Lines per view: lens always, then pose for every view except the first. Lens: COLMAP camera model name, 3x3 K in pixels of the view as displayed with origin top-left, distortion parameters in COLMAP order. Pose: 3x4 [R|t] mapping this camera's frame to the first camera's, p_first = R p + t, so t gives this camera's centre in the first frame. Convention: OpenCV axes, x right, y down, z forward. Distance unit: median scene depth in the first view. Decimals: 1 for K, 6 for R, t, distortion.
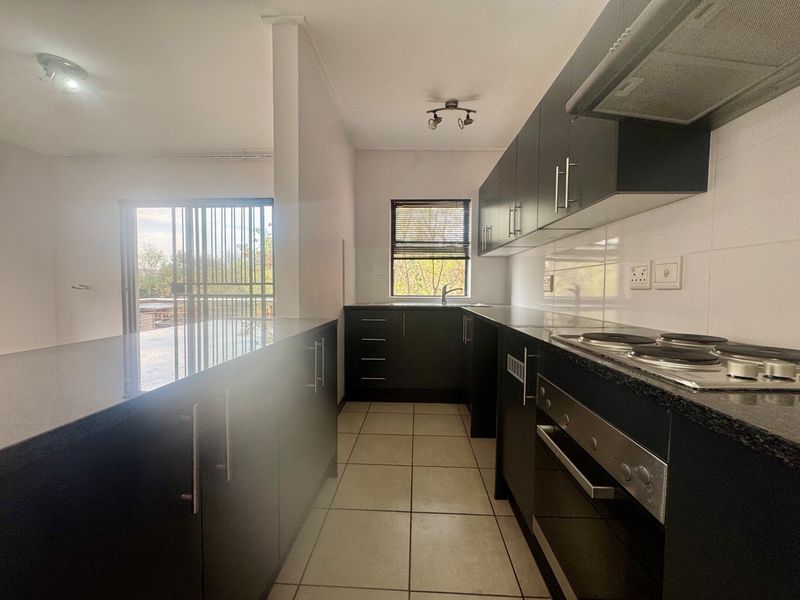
lens RADIAL K [[318.9, 0, 400.6], [0, 318.9, 298.9], [0, 0, 1]] dist [-0.004077, 0.000674]
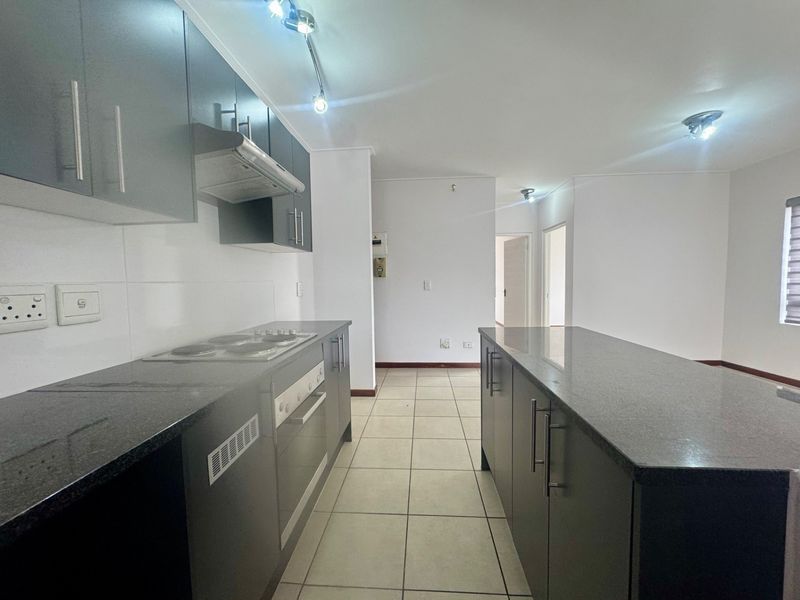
lens RADIAL K [[318.9, 0, 402.1], [0, 318.9, 299.0], [0, 0, 1]] dist [-0.004077, 0.000674]
pose [[-0.999790, 0.005022, 0.019859, -0.002685], [0.006832, 0.995718, 0.092189, -0.071090], [-0.019311, 0.092305, -0.995543, 0.781244]]
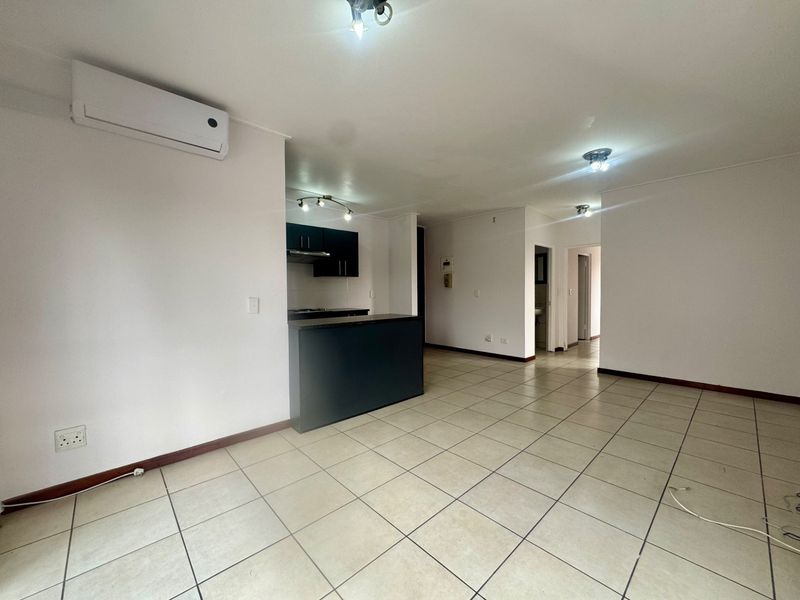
lens RADIAL K [[318.9, 0, 400.2], [0, 318.9, 296.4], [0, 0, 1]] dist [-0.004077, 0.000674]
pose [[-0.713578, -0.015375, 0.700408, -1.171364], [0.026271, 0.998469, 0.048682, -0.088358], [-0.700084, 0.053139, -0.712081, 1.072659]]
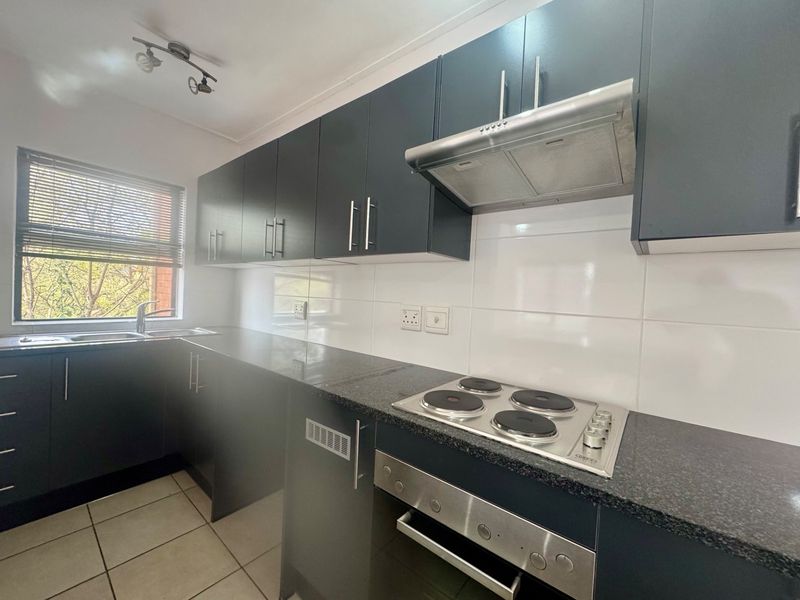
lens RADIAL K [[318.9, 0, 399.6], [0, 318.9, 300.0], [0, 0, 1]] dist [-0.004077, 0.000674]
pose [[0.597543, 0.004922, 0.801822, -0.089353], [-0.012655, 0.999915, 0.003293, -0.068844], [-0.801737, -0.012115, 0.597554, 0.172956]]
